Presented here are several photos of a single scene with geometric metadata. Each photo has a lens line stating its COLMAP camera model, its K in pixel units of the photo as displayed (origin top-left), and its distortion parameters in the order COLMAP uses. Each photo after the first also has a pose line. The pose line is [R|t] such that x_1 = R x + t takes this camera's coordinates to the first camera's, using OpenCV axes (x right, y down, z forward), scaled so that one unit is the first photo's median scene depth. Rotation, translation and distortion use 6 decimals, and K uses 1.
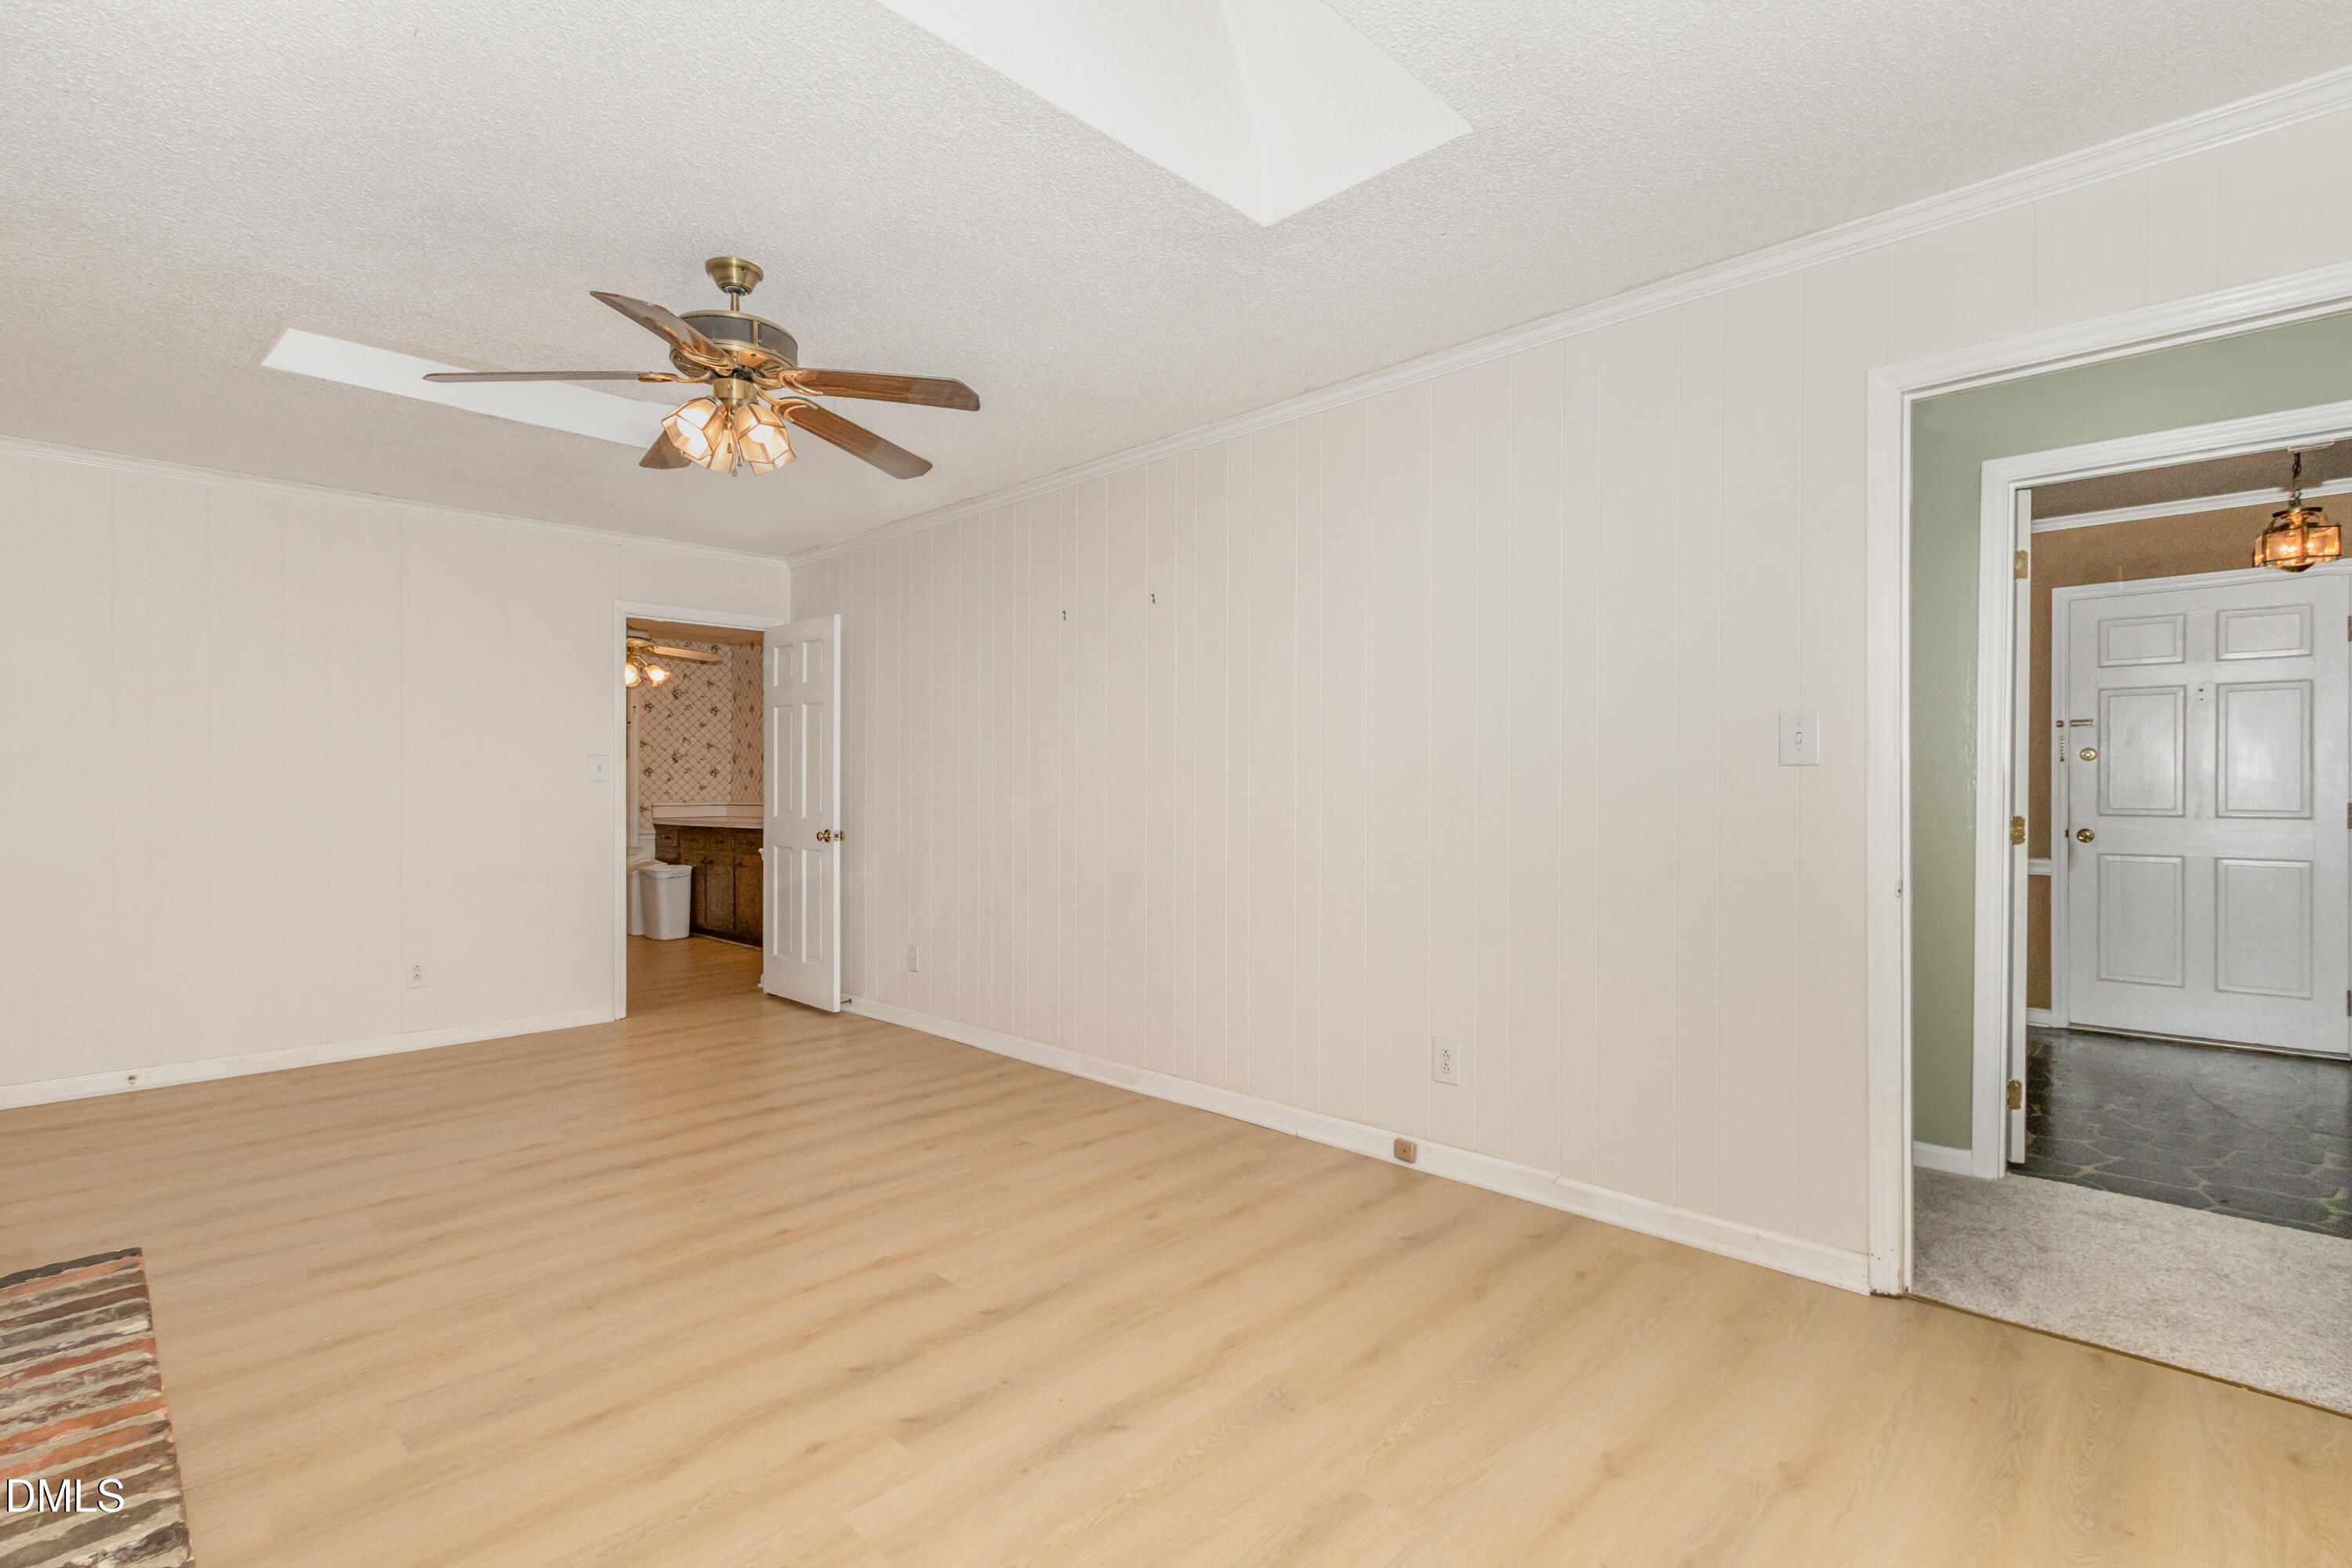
lens RADIAL K [[1090.8, 0, 1177.4], [0, 1090.8, 795.5], [0, 0, 1]] dist [0.003860, 0.000263]
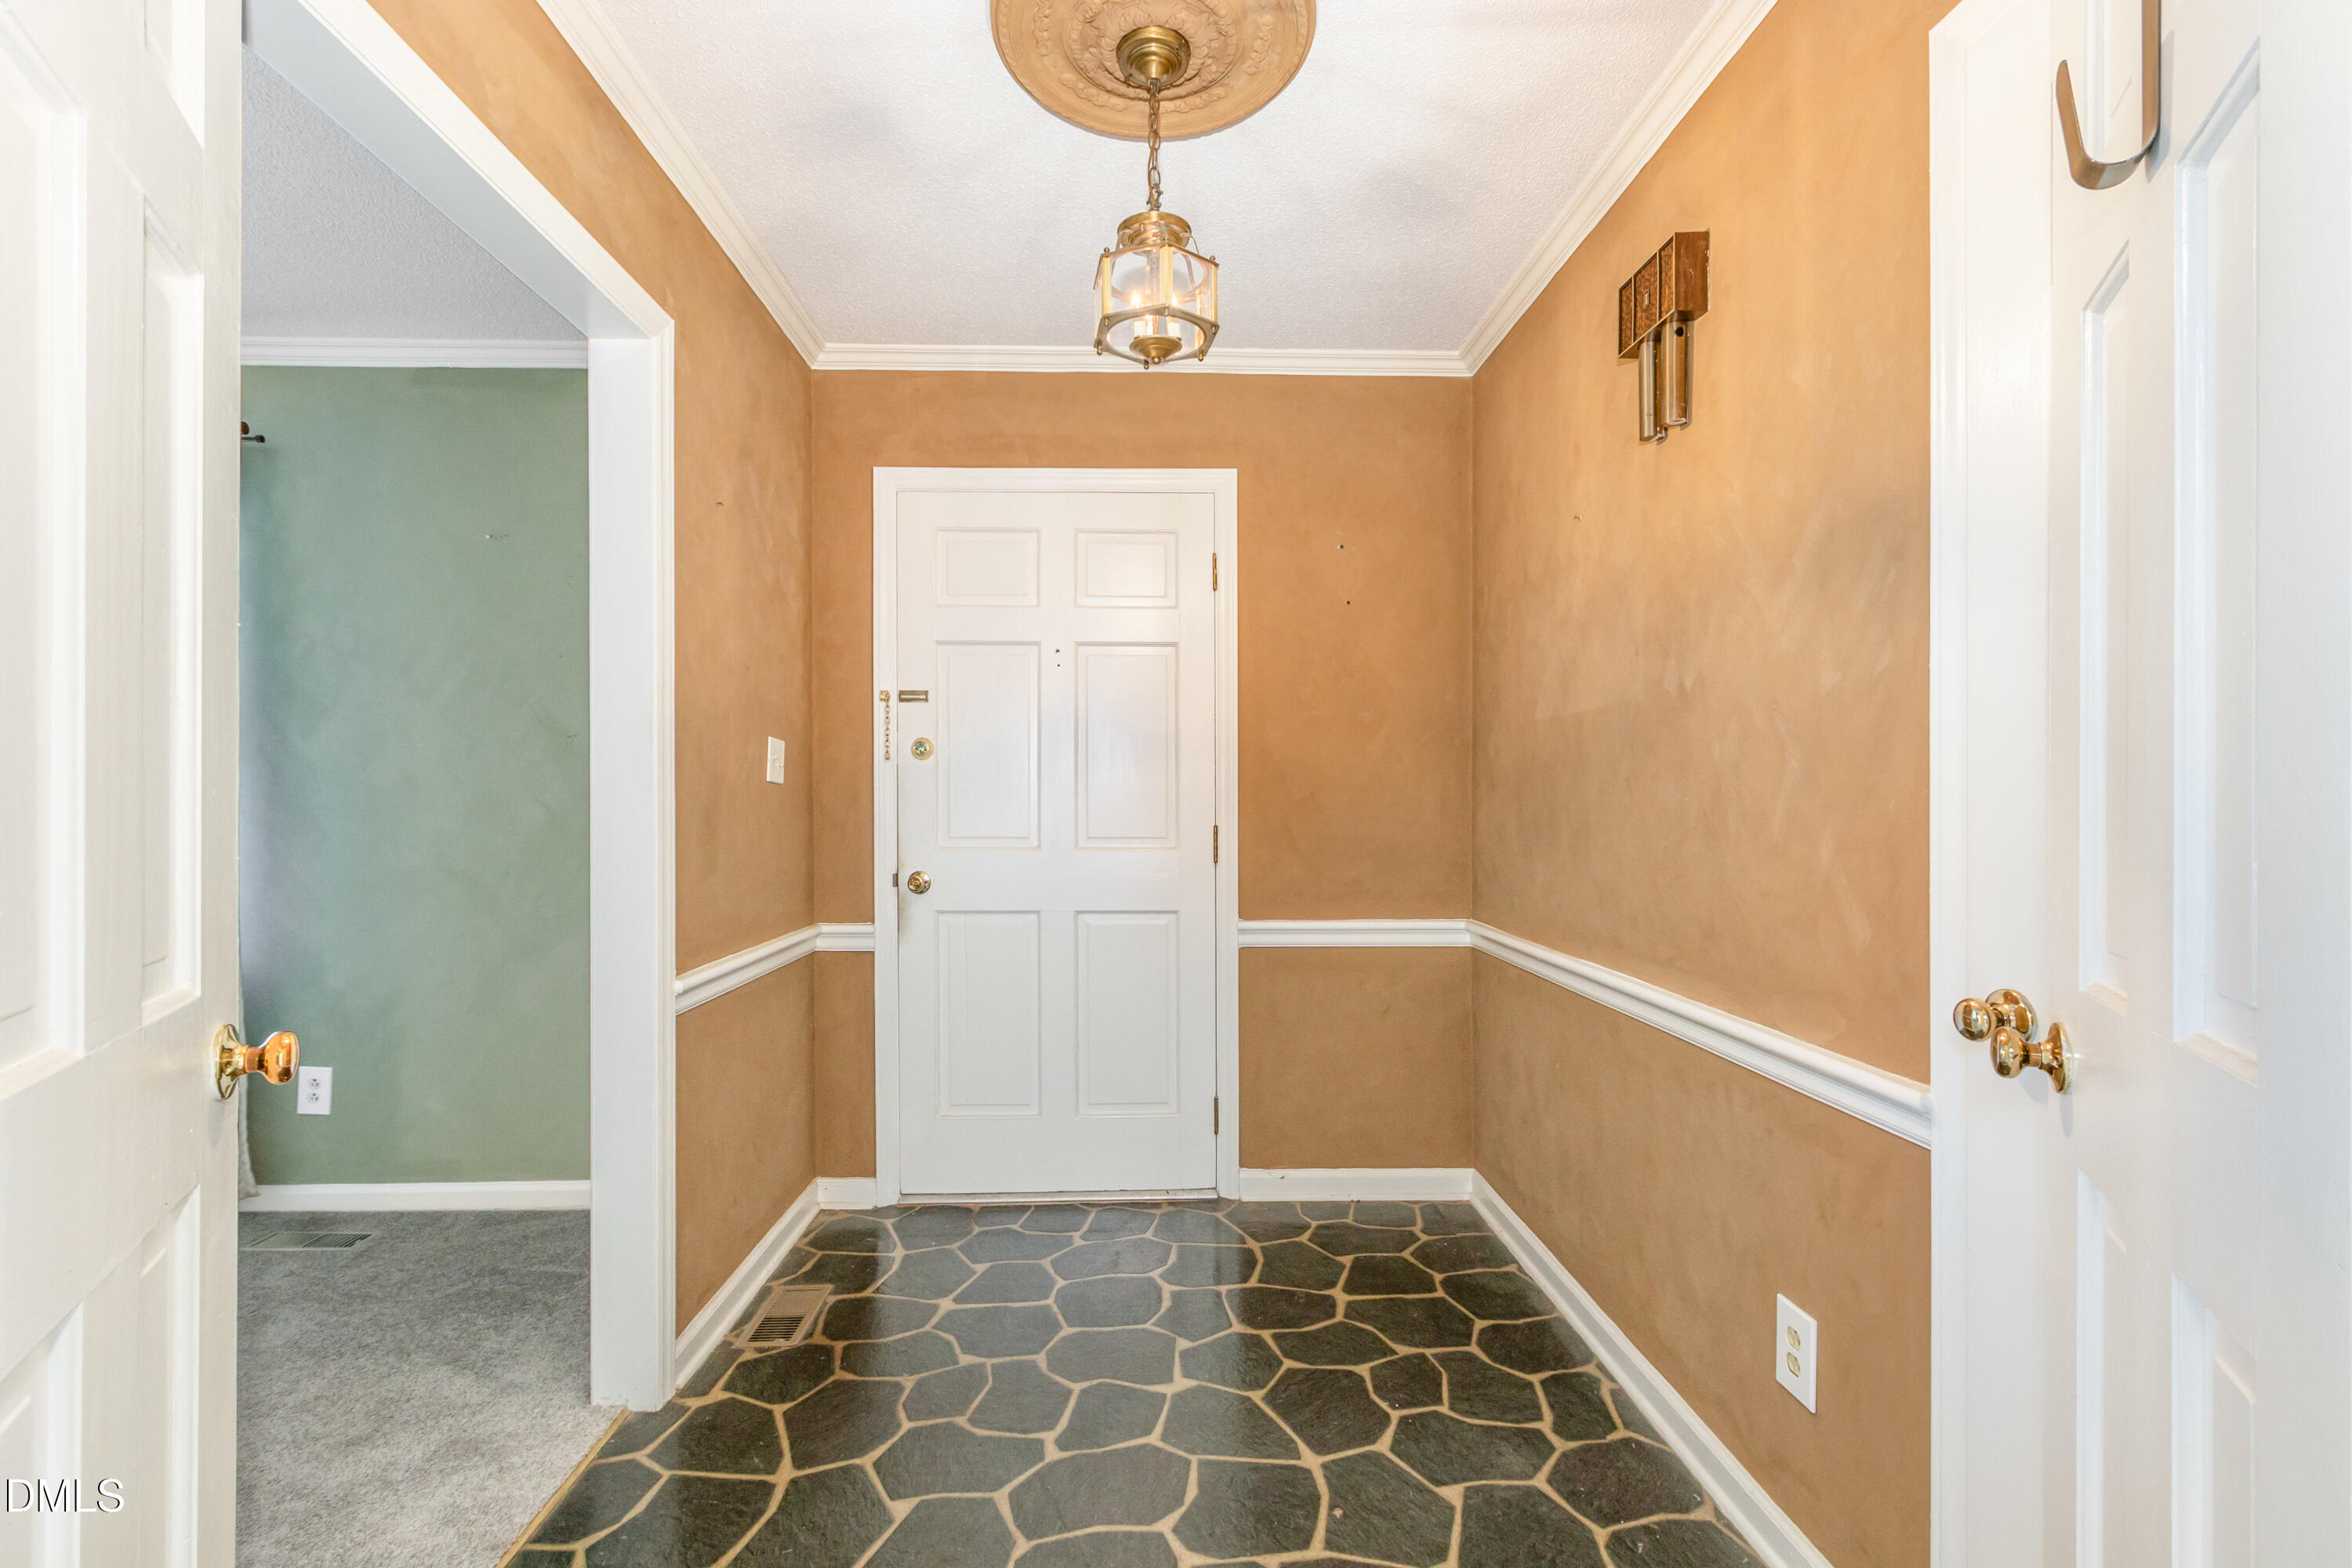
lens RADIAL K [[1090.8, 0, 1176.3], [0, 1090.8, 791.2], [0, 0, 1]] dist [0.003860, 0.000263]
pose [[0.647614, -0.005884, 0.761946, 0.459330], [0.007491, 0.999971, 0.001355, -0.013584], [-0.761932, 0.004830, 0.647639, 0.497424]]
